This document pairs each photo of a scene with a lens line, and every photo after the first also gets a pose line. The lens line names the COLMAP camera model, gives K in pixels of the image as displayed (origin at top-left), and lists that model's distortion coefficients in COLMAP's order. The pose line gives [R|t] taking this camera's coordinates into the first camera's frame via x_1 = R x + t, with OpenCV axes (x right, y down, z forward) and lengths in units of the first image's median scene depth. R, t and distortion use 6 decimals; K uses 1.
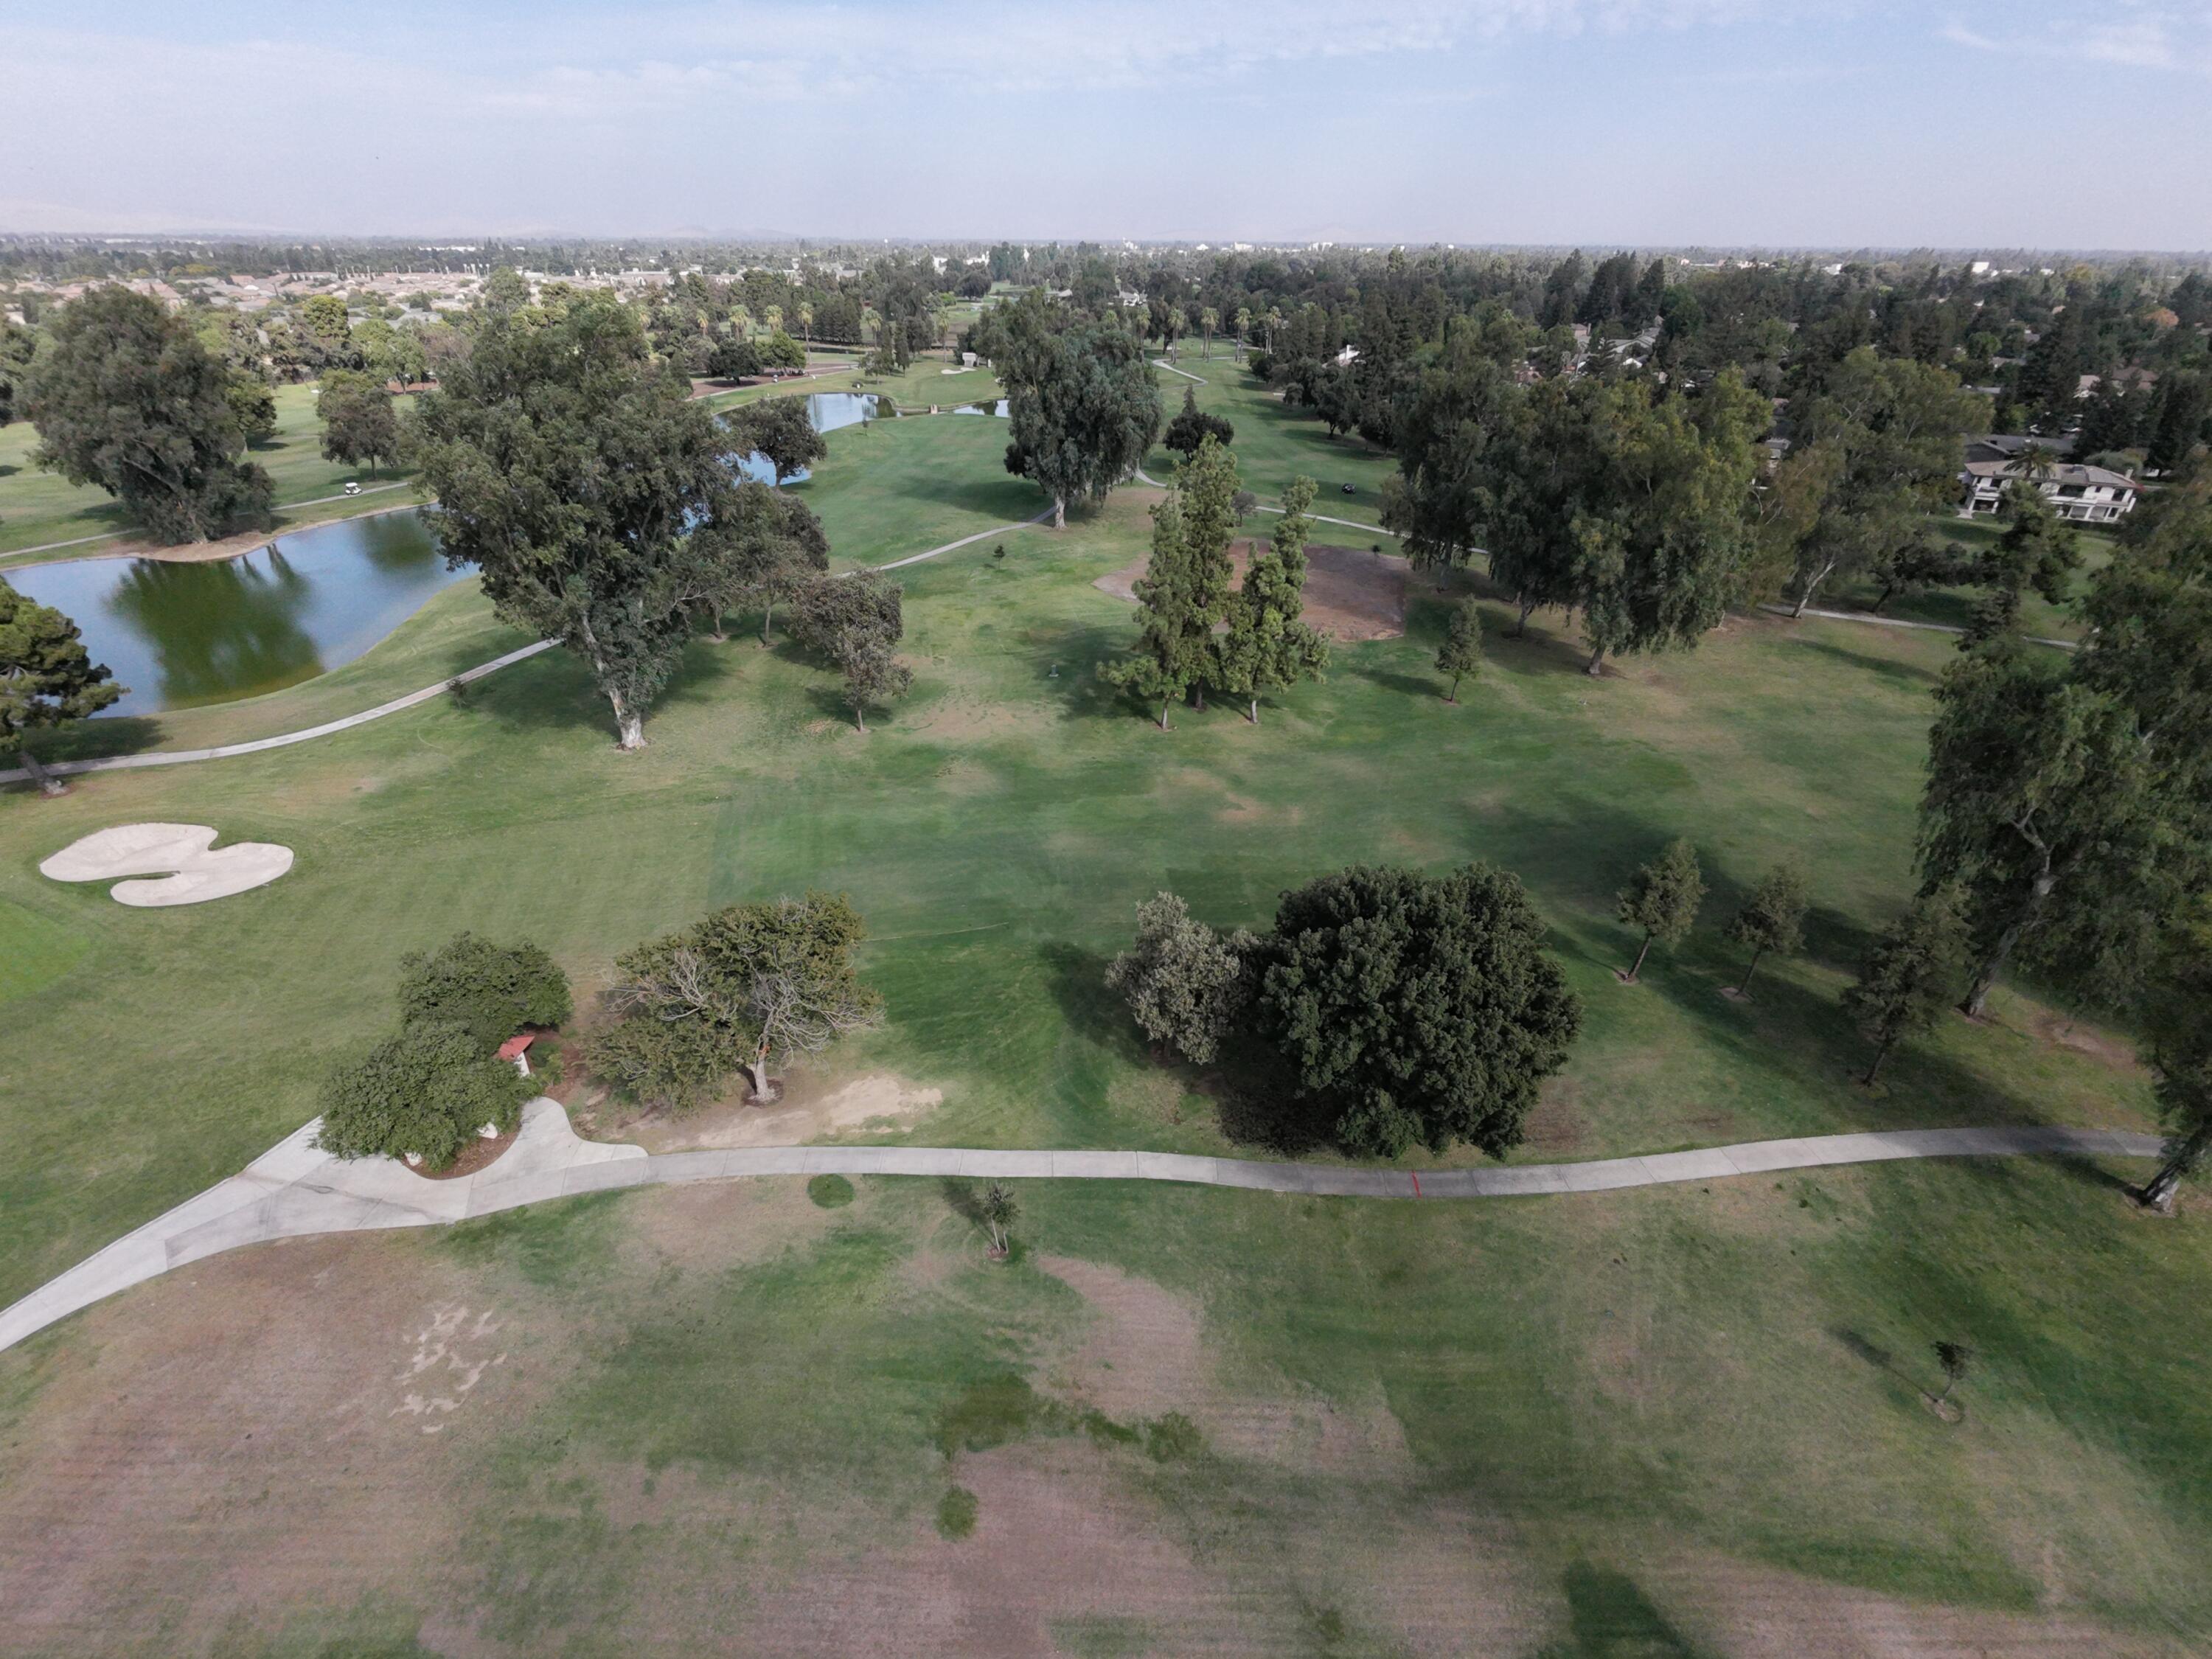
lens RADIAL K [[1059.7, 0, 1100.7], [0, 1059.7, 824.2], [0, 0, 1]] dist [-0.004011, 0.003764]
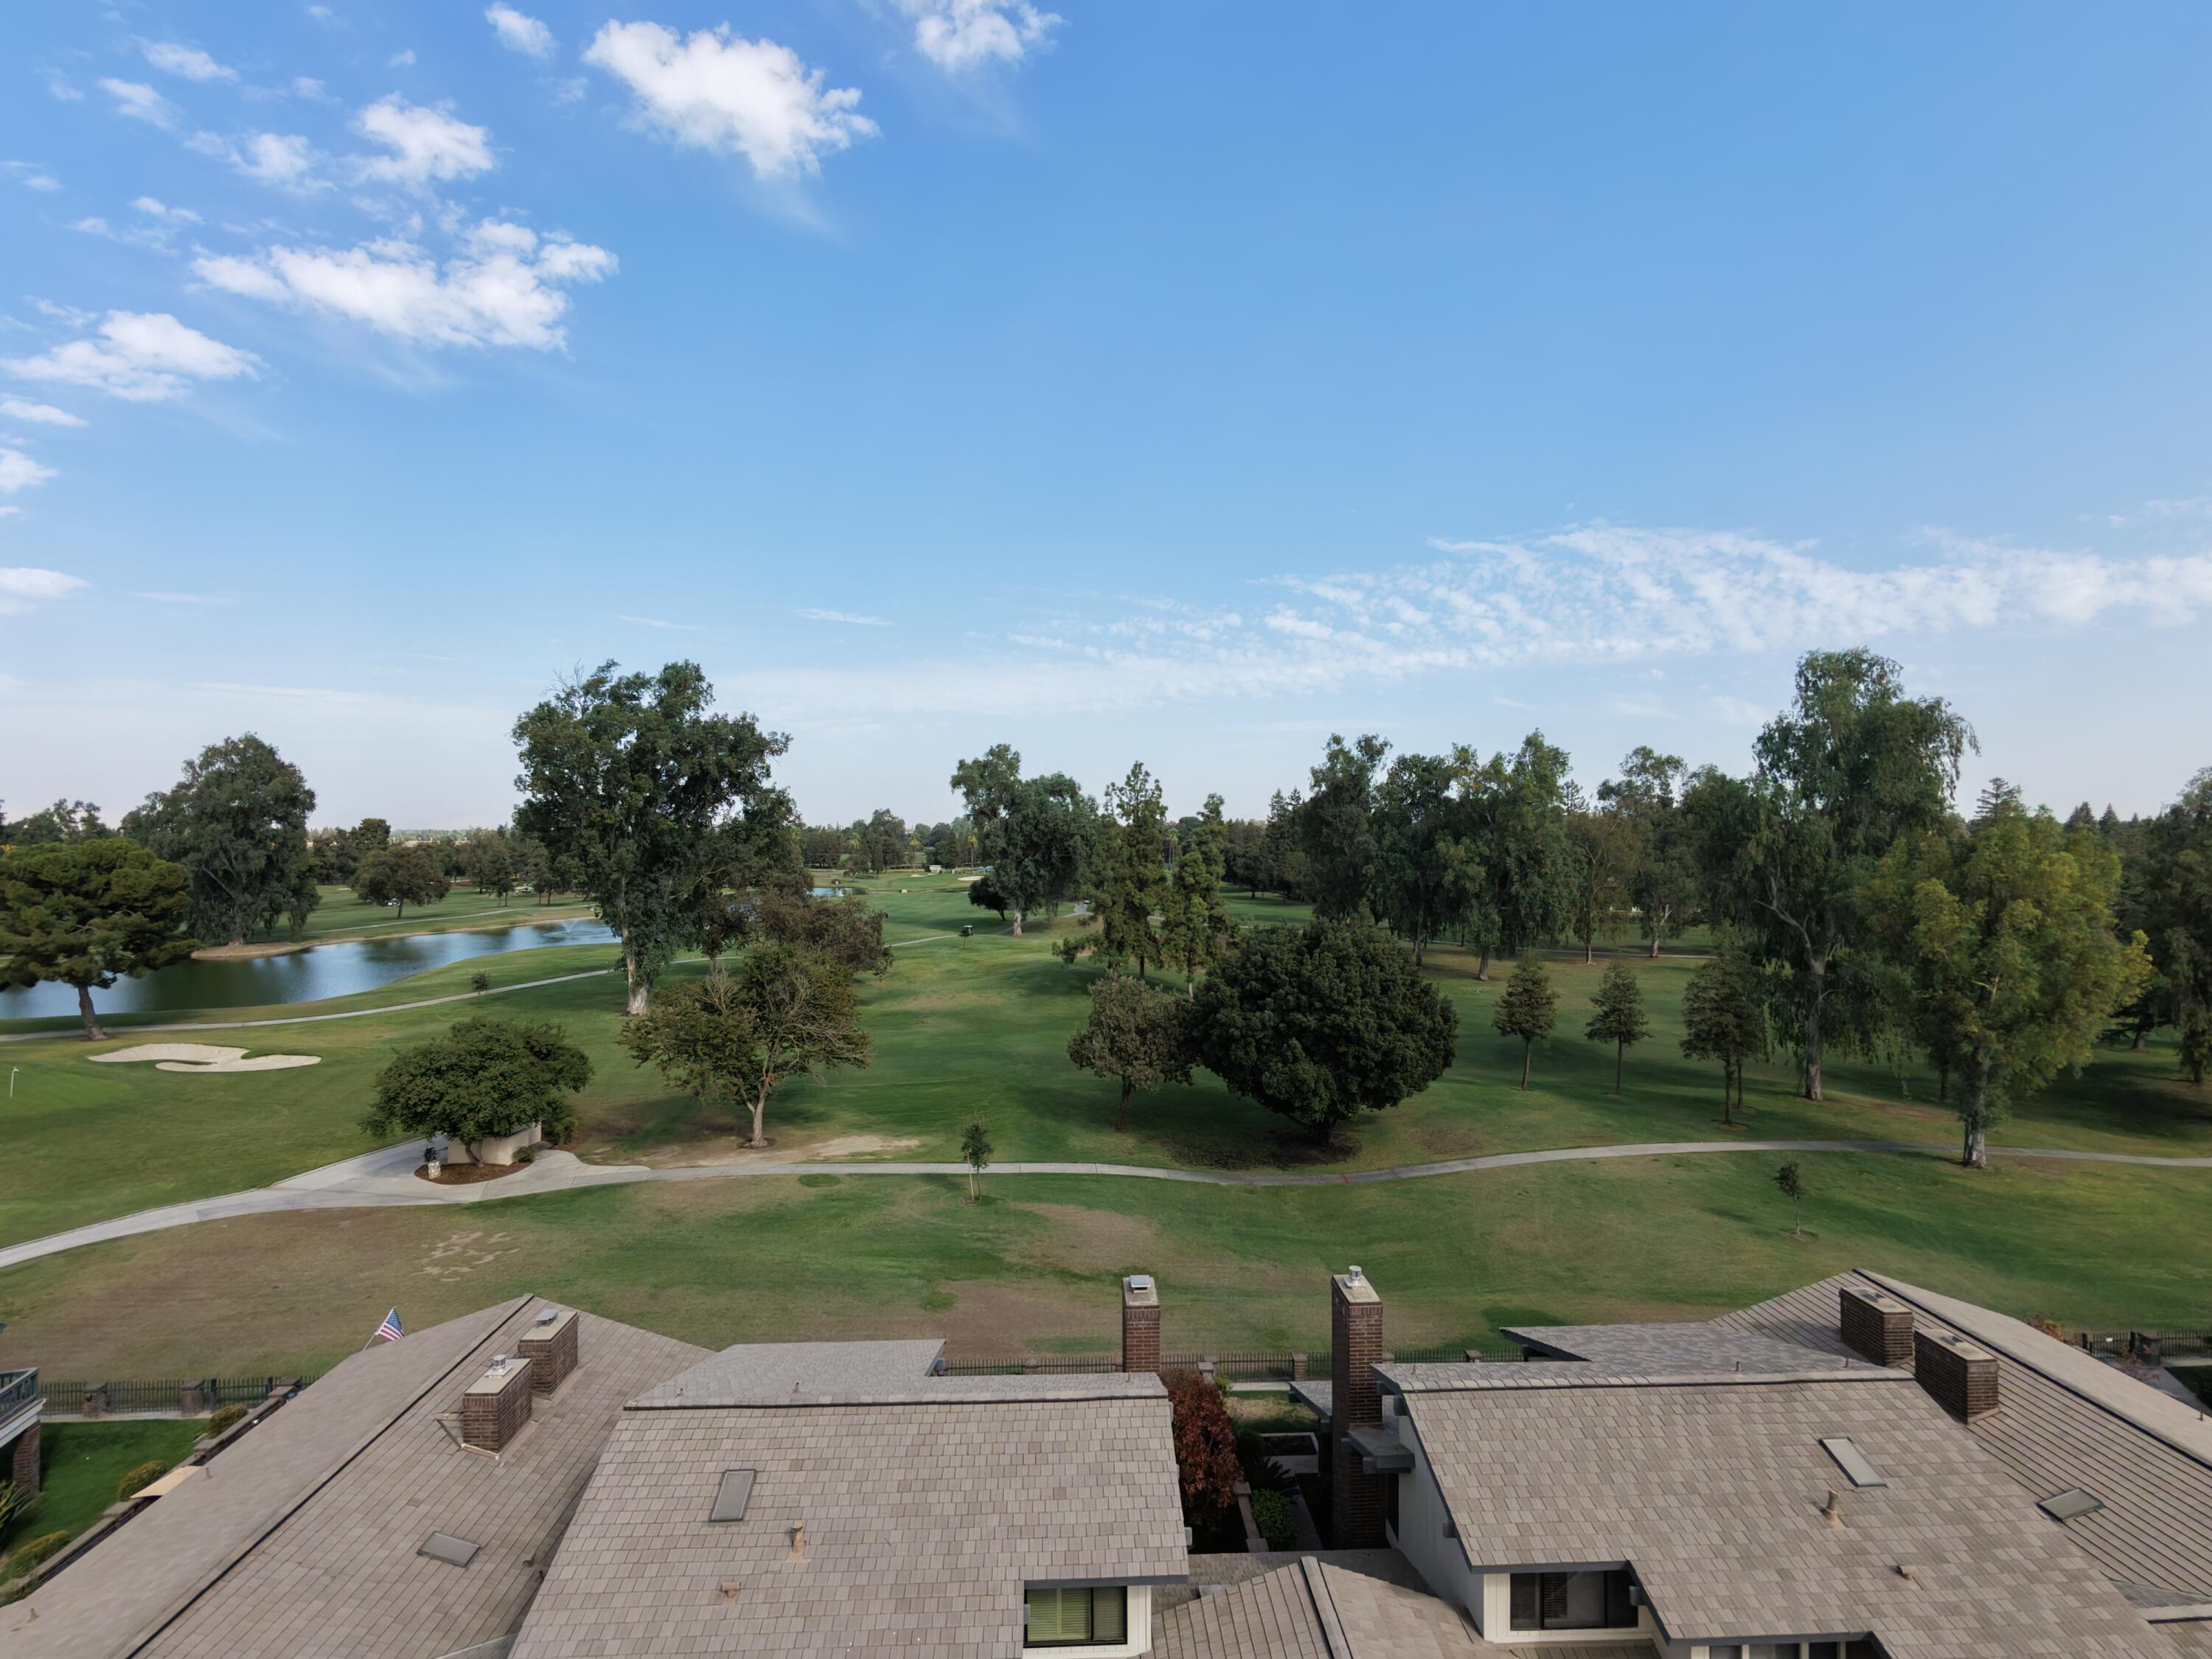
lens RADIAL K [[1059.7, 0, 1097.1], [0, 1059.7, 839.5], [0, 0, 1]] dist [-0.004011, 0.003764]
pose [[0.998976, -0.008307, 0.044481, -0.011887], [0.028525, 0.878690, -0.476540, 0.596151], [-0.035127, 0.477321, 0.878027, -0.158581]]
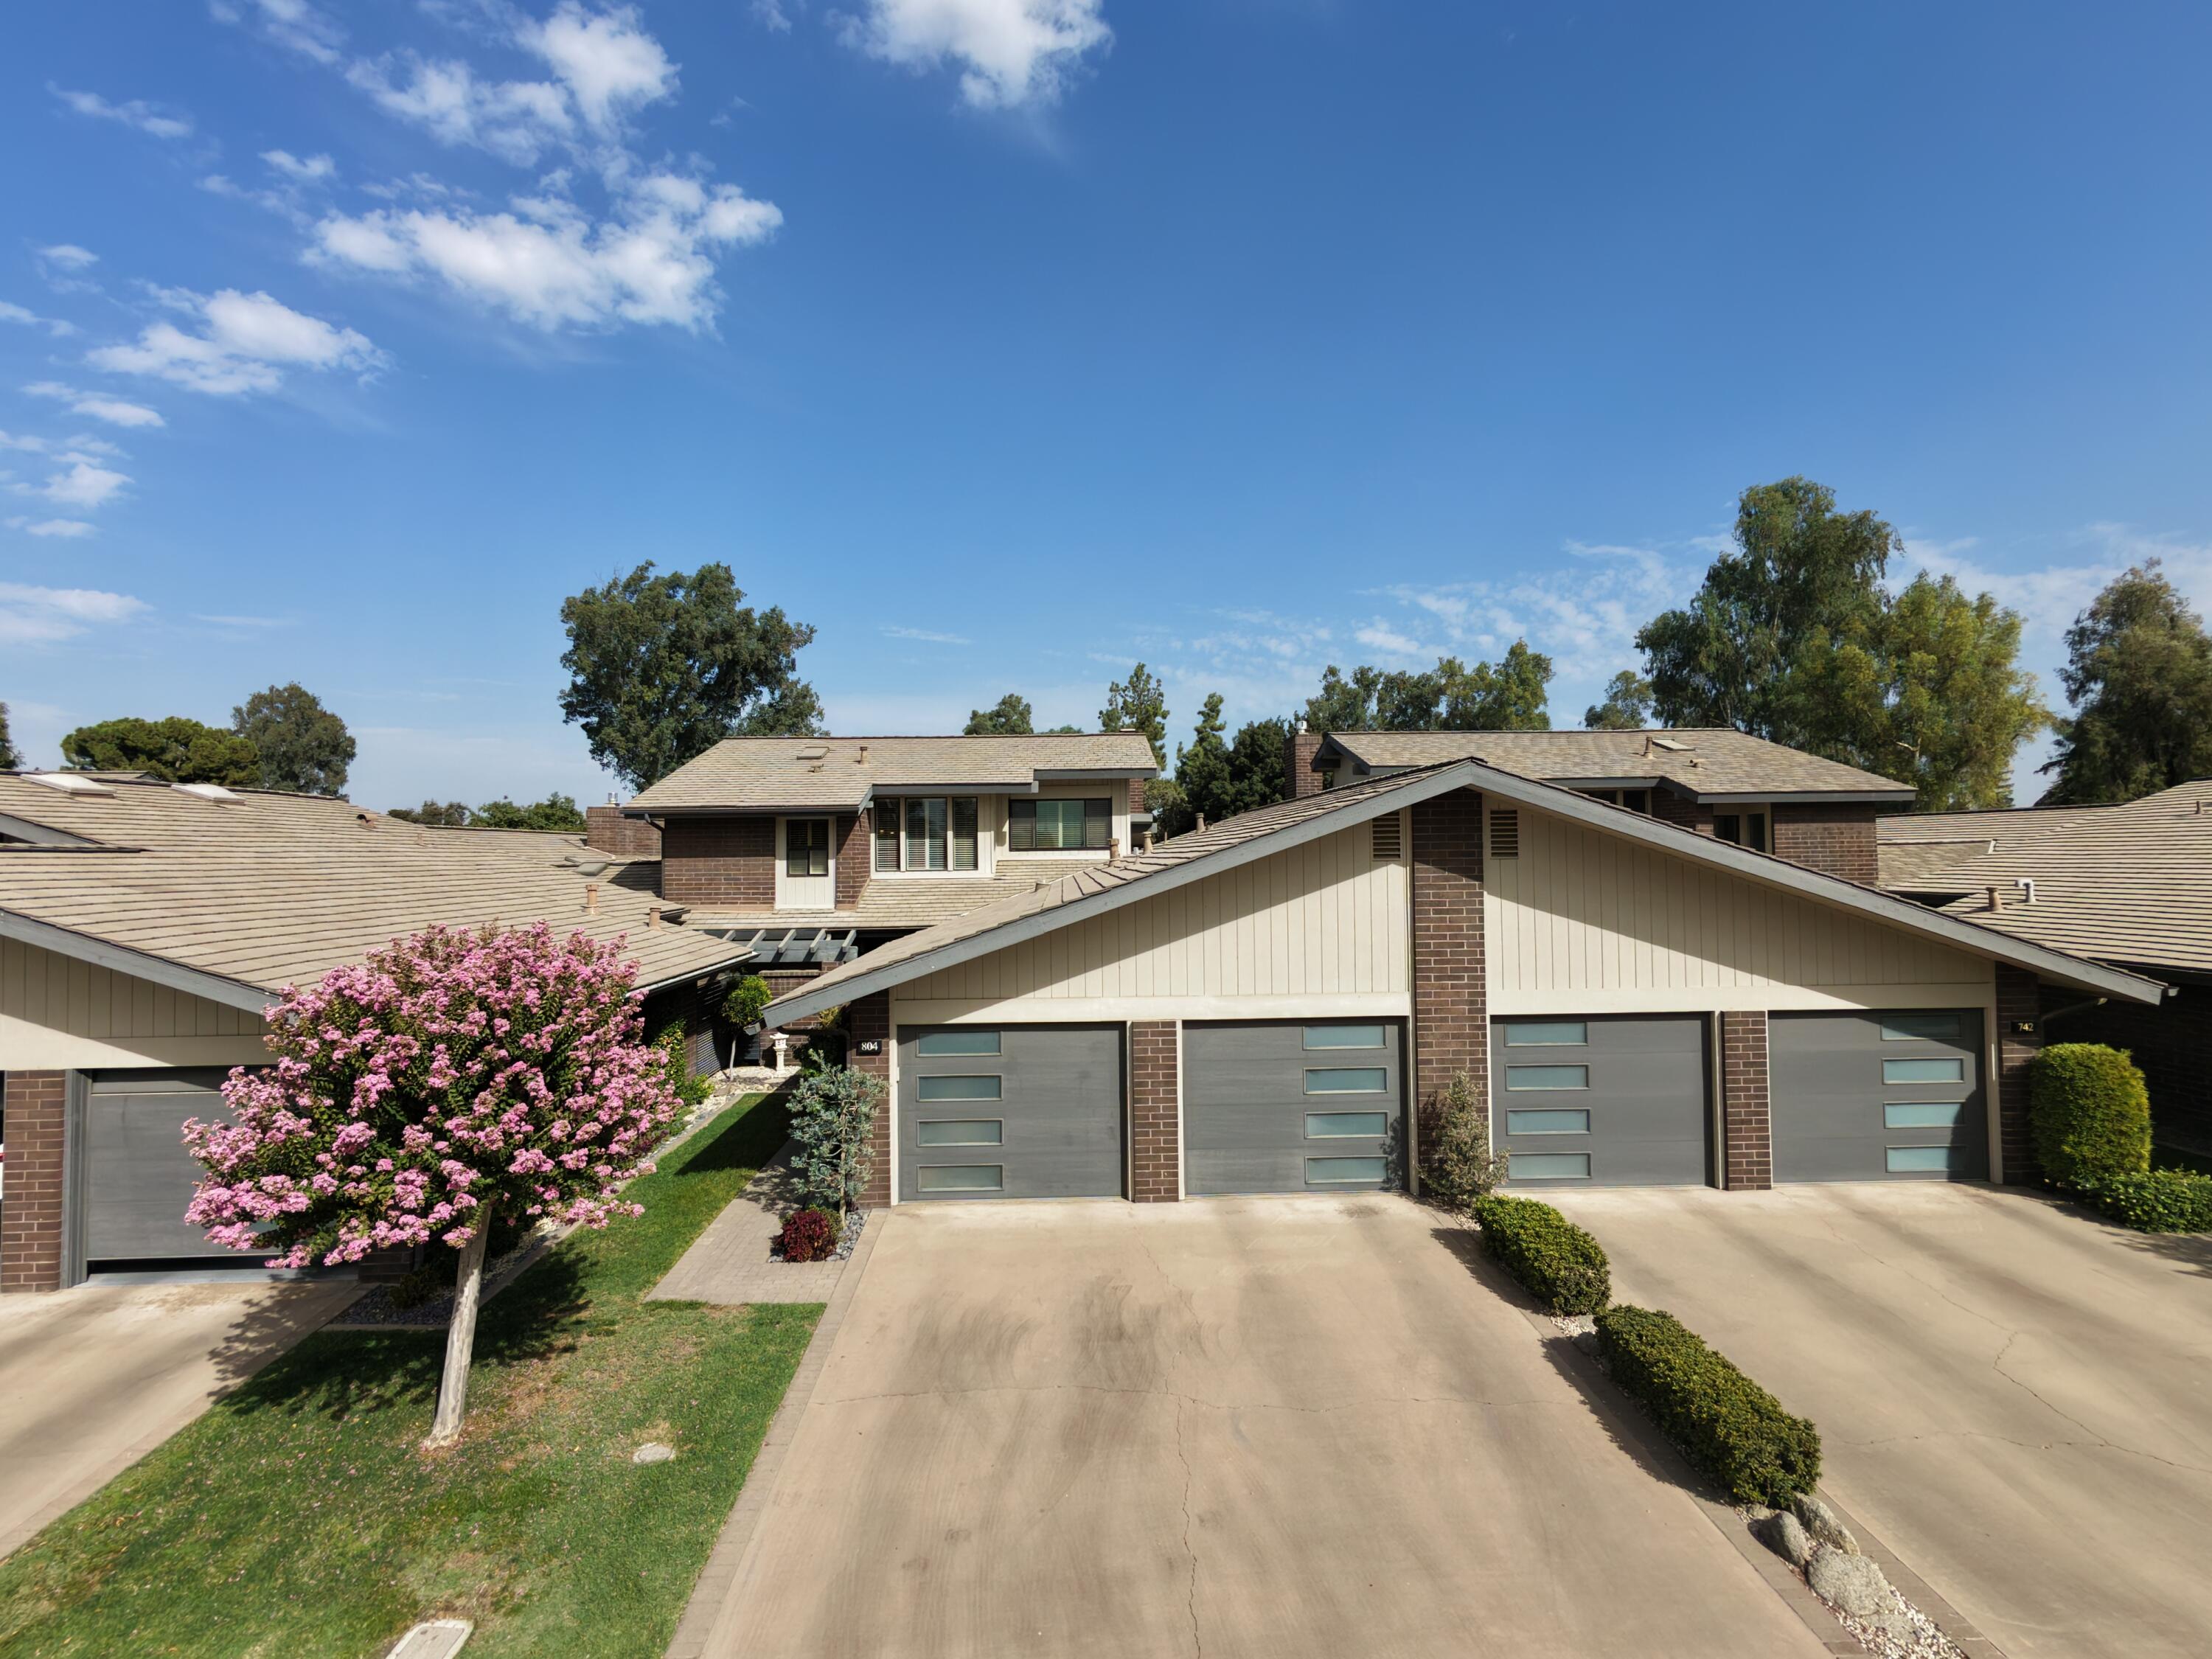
lens RADIAL K [[1059.7, 0, 1092.9], [0, 1059.7, 823.3], [0, 0, 1]] dist [-0.004011, 0.003764]
pose [[0.999355, -0.013040, 0.033470, -0.015371], [0.028315, 0.859338, -0.510624, 0.915678], [-0.022104, 0.511242, 0.859153, -0.123278]]
